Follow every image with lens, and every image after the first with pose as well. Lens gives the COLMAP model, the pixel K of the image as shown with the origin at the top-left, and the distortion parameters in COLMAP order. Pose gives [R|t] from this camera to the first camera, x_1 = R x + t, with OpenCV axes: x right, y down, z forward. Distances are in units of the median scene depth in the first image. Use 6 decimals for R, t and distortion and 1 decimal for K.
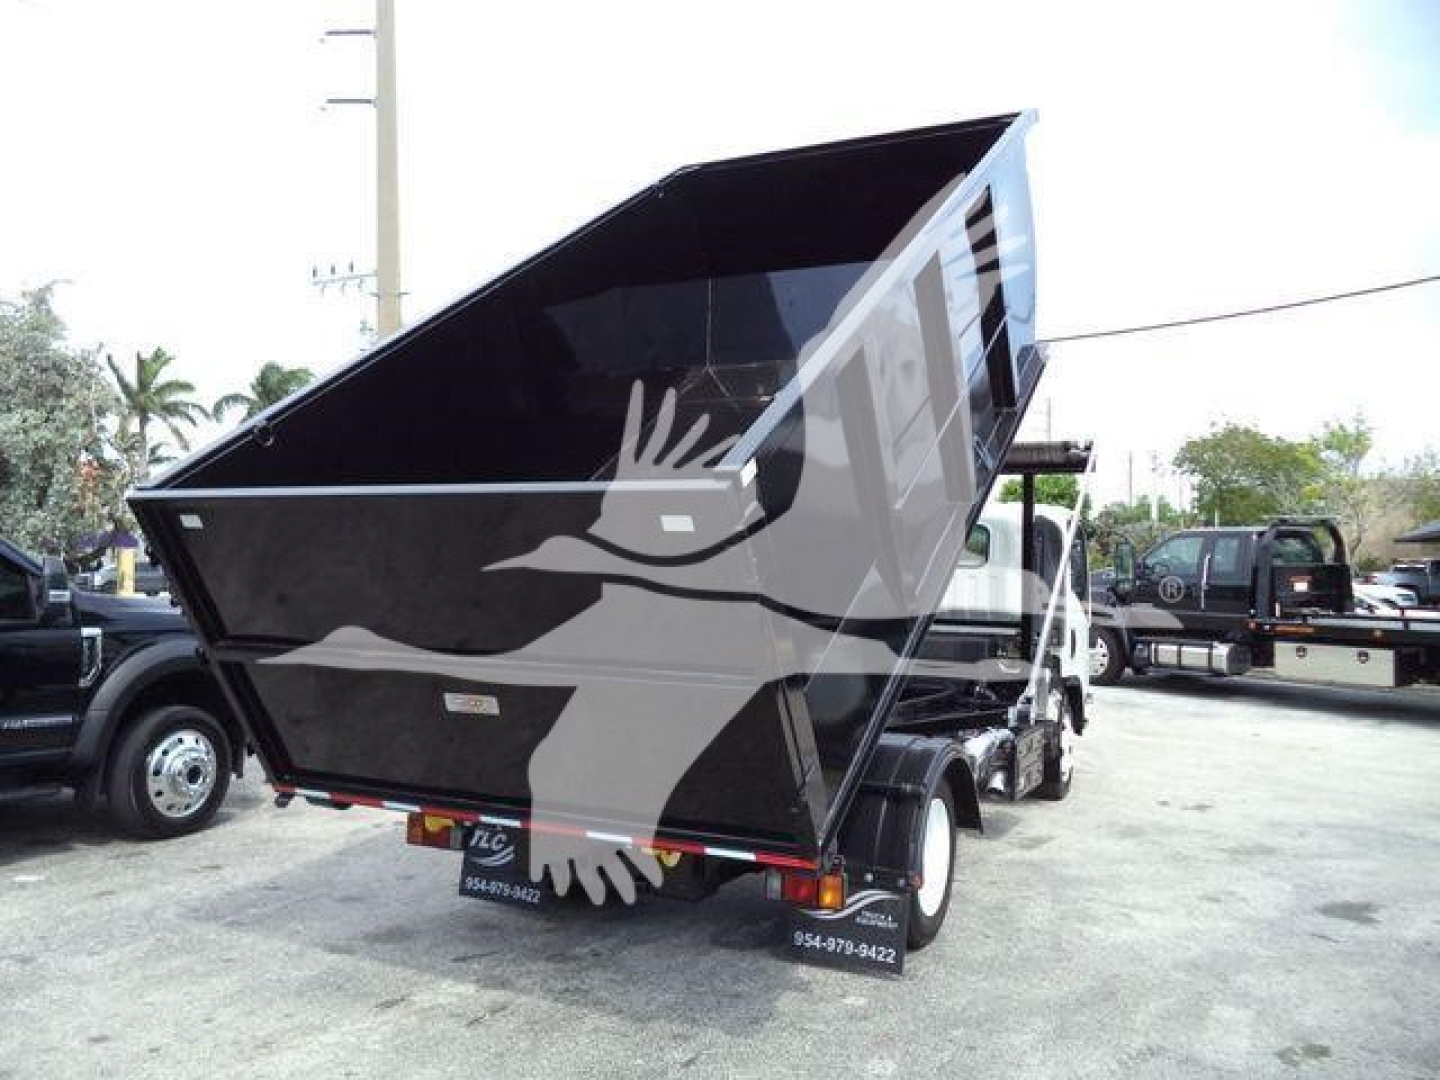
lens RADIAL K [[1188.9, 0, 720.0], [0, 1188.9, 540.0], [0, 0, 1]] dist [-0.017589, -0.000347]
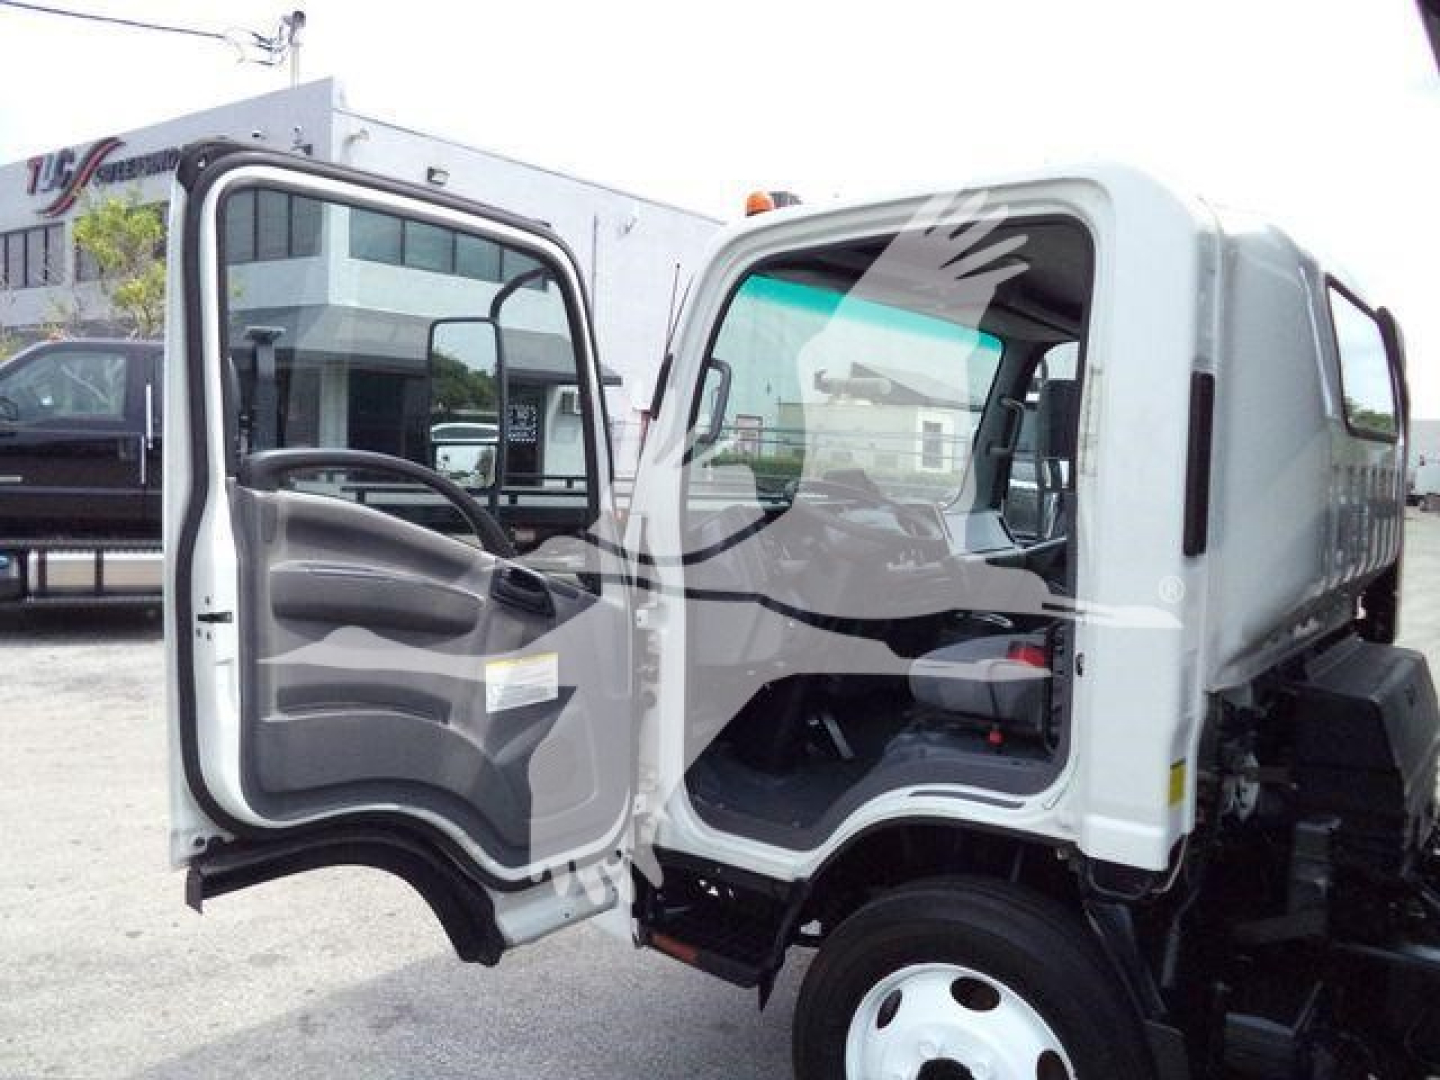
lens RADIAL K [[1188.9, 0, 720.0], [0, 1188.9, 540.0], [0, 0, 1]] dist [-0.017589, -0.000347]
pose [[0.160388, -0.081439, 0.983689, -0.110299], [-0.047384, 0.994806, 0.090085, 0.019799], [-0.985916, -0.061059, 0.155696, 0.626539]]
